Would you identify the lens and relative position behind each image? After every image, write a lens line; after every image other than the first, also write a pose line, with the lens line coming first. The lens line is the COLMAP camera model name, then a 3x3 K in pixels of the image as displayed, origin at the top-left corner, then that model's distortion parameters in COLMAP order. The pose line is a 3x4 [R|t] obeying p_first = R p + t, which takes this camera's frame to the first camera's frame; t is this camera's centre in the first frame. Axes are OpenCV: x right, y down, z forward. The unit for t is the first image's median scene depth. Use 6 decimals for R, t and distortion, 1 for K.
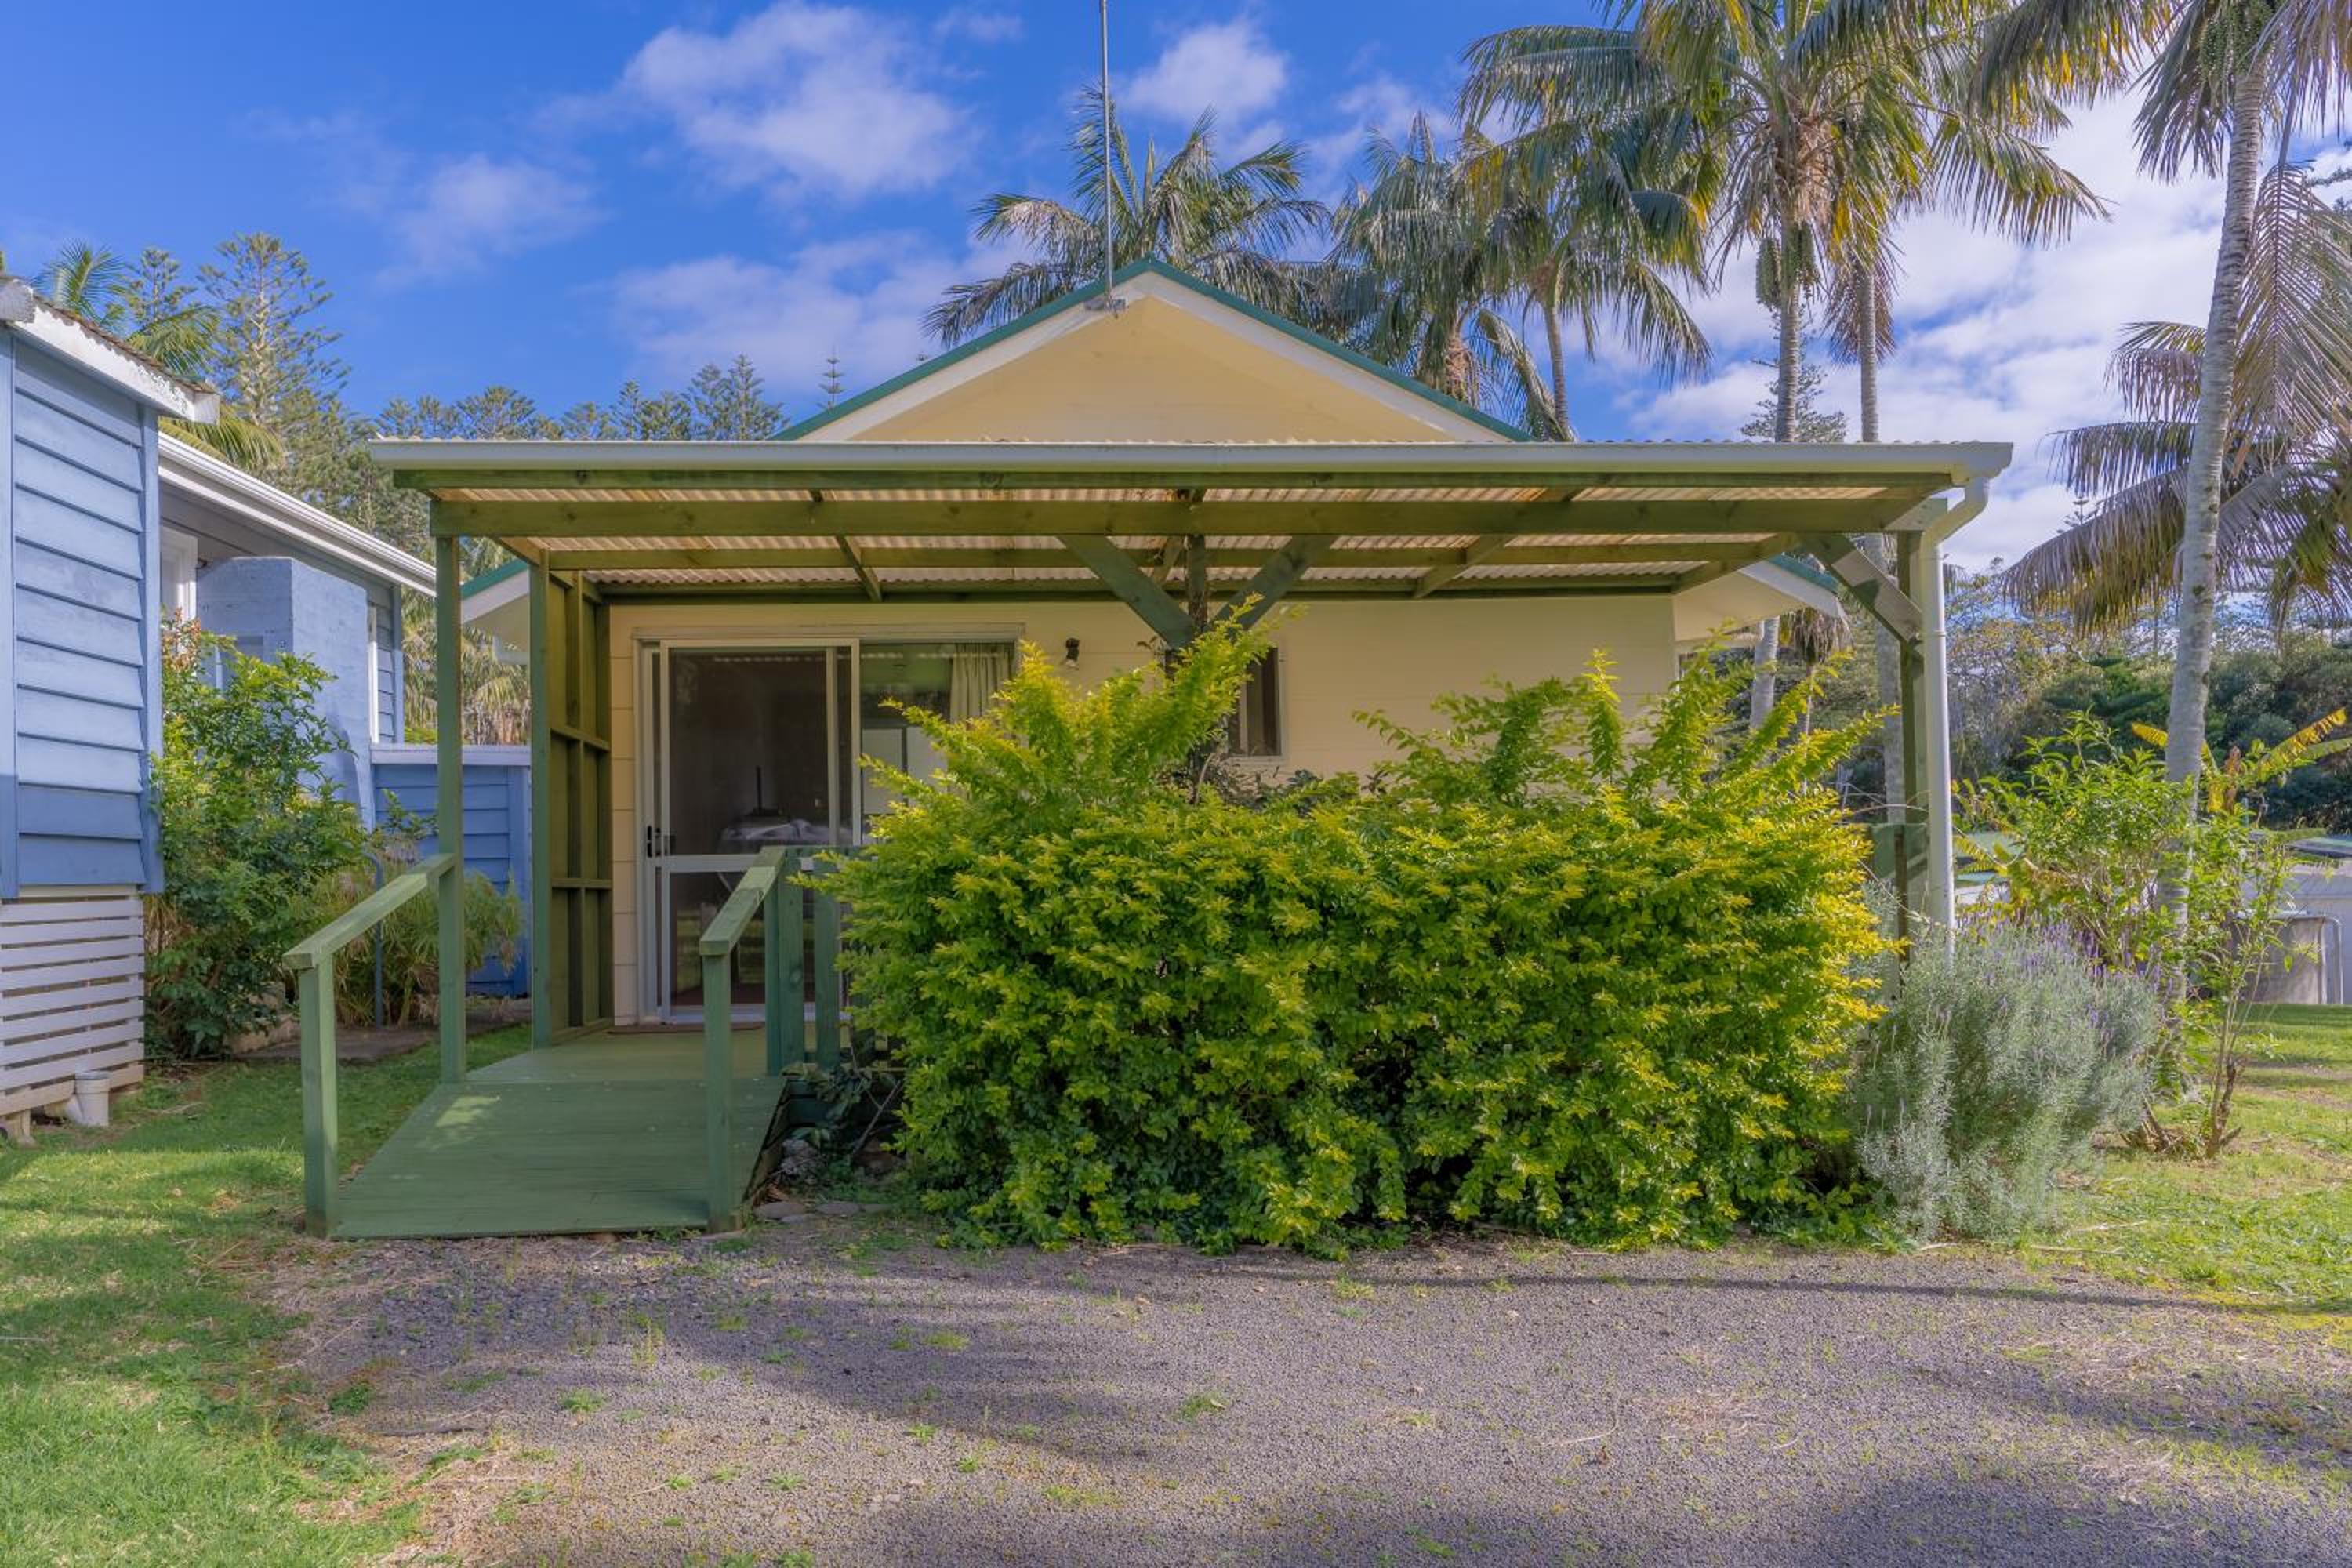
lens RADIAL K [[1538.8, 0, 1172.6], [0, 1538.8, 836.6], [0, 0, 1]] dist [-0.123381, 0.191486]
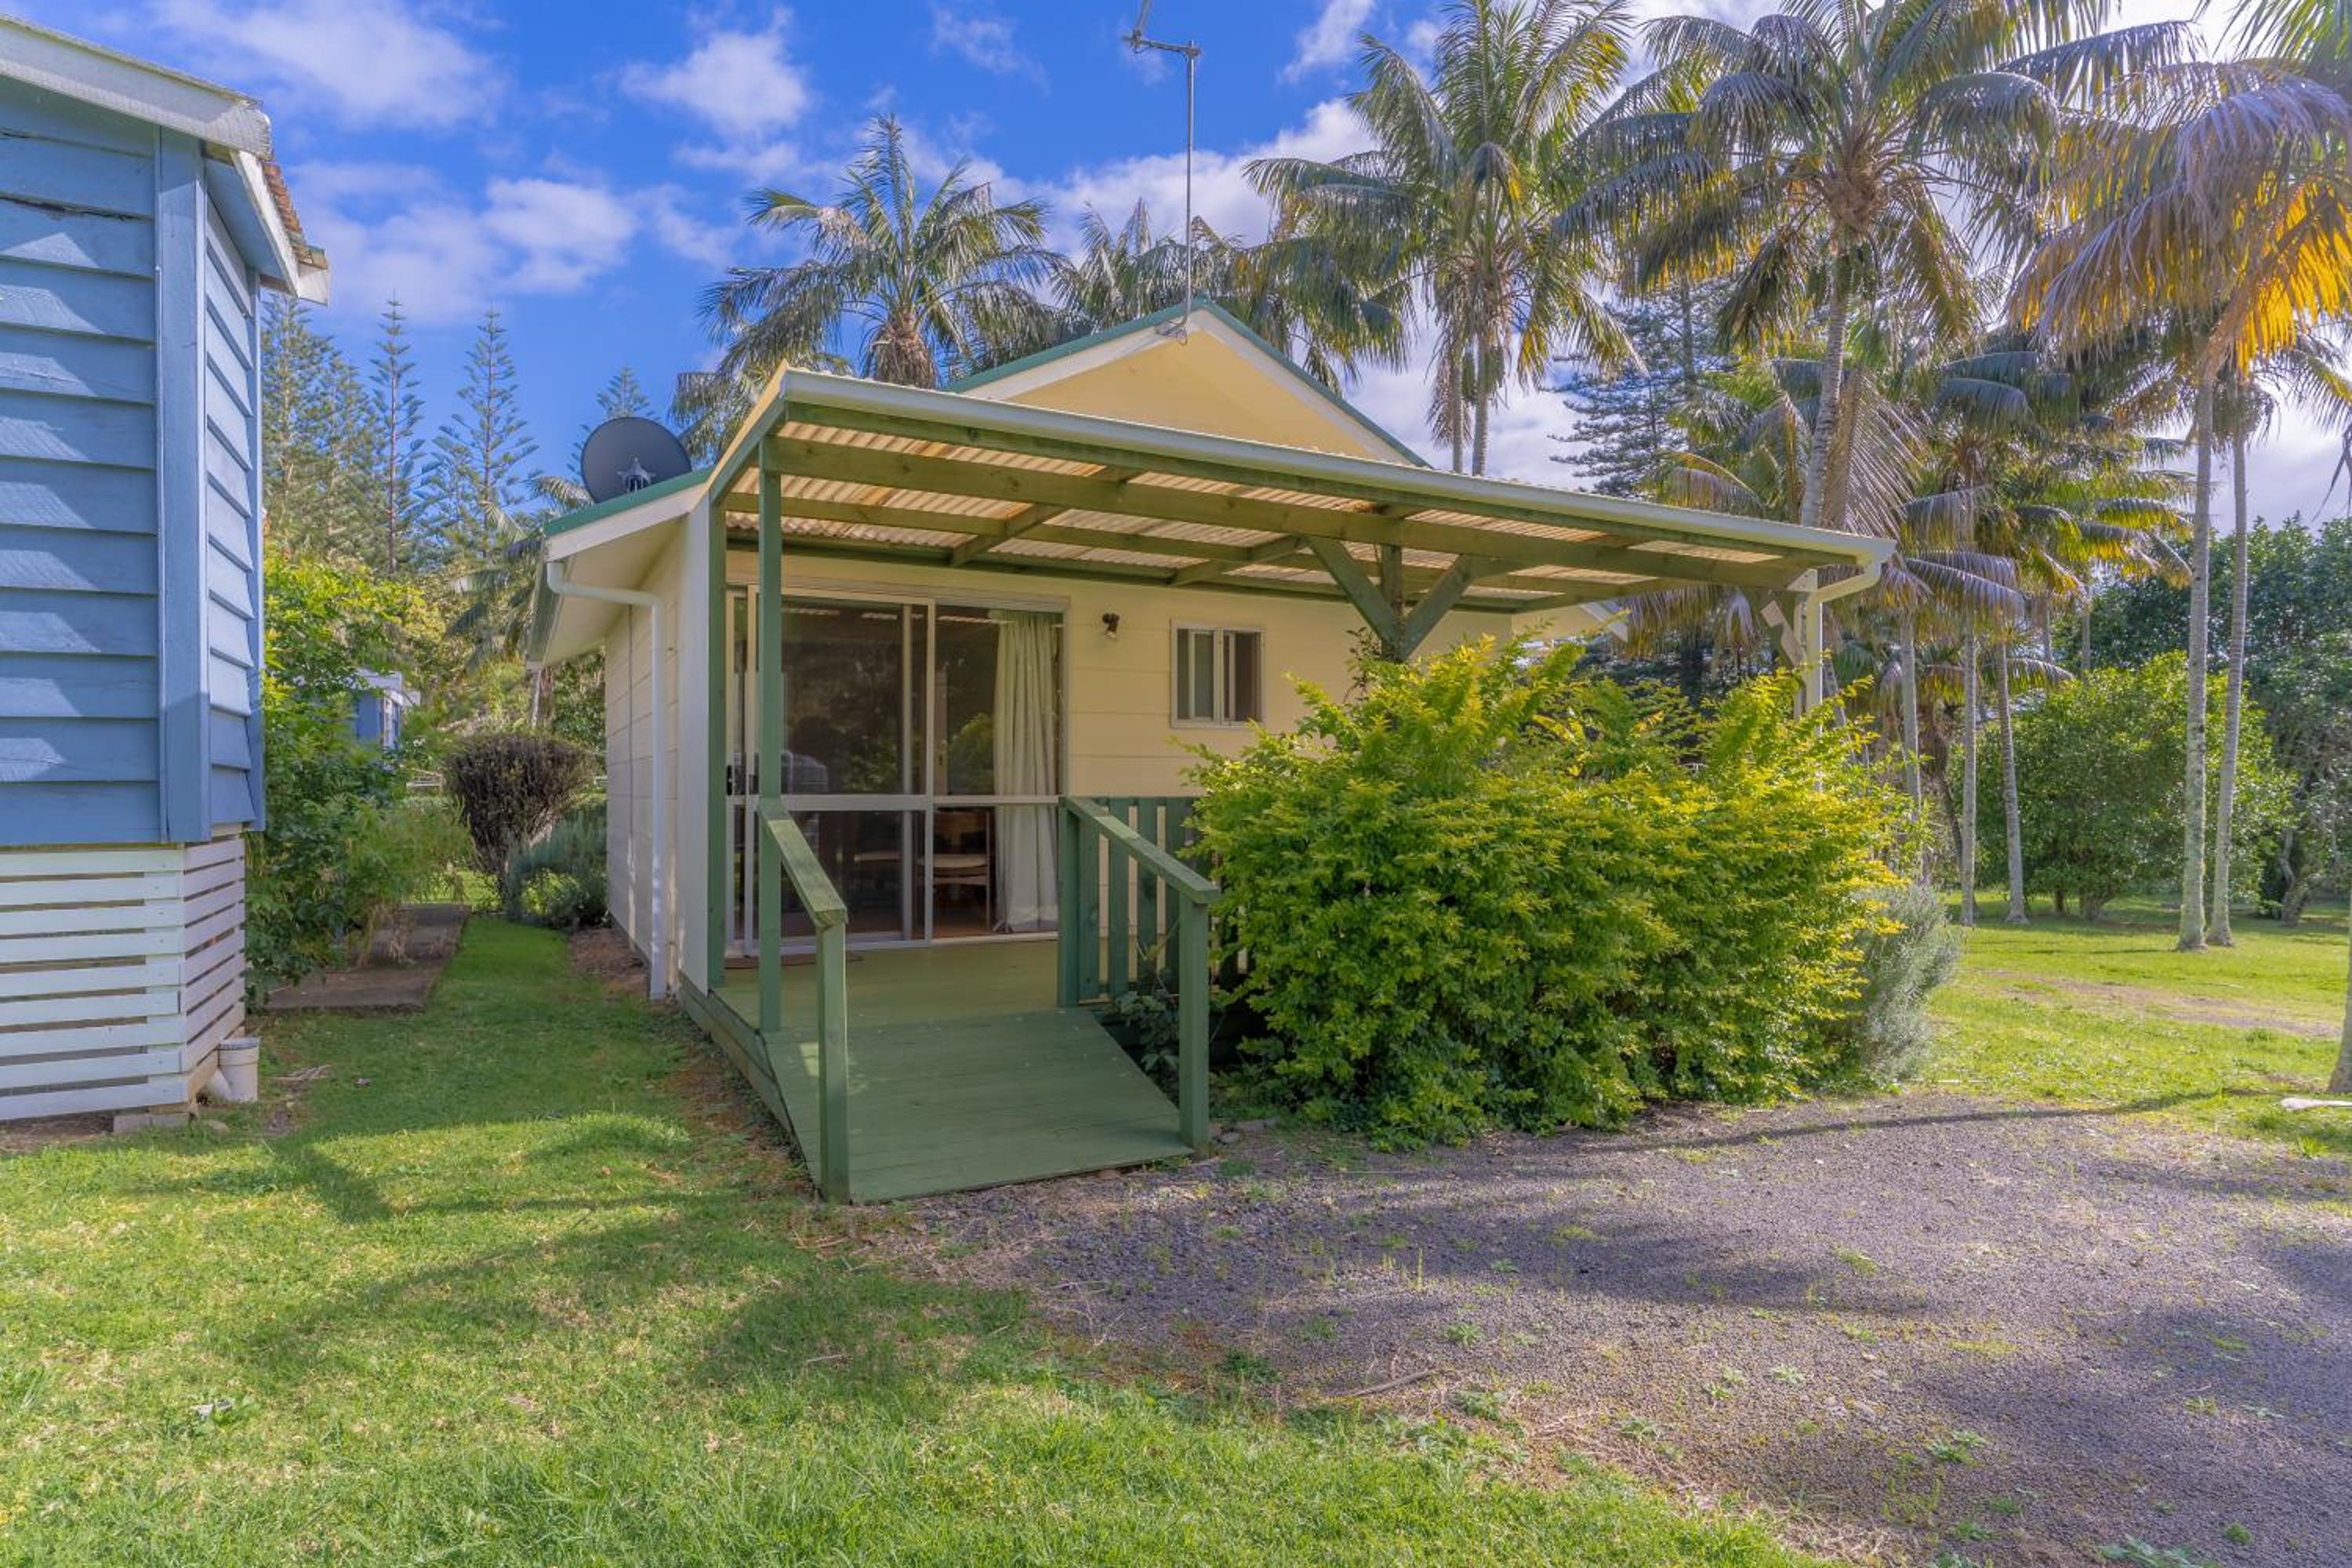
lens RADIAL K [[1219.4, 0, 1174.0], [0, 1219.4, 817.5], [0, 0, 1]] dist [0.039853, -0.031543]
pose [[0.918695, 0.013088, 0.394750, -0.487497], [-0.028738, 0.999017, 0.033761, -0.010065], [-0.393920, -0.042360, 0.918168, 0.148849]]
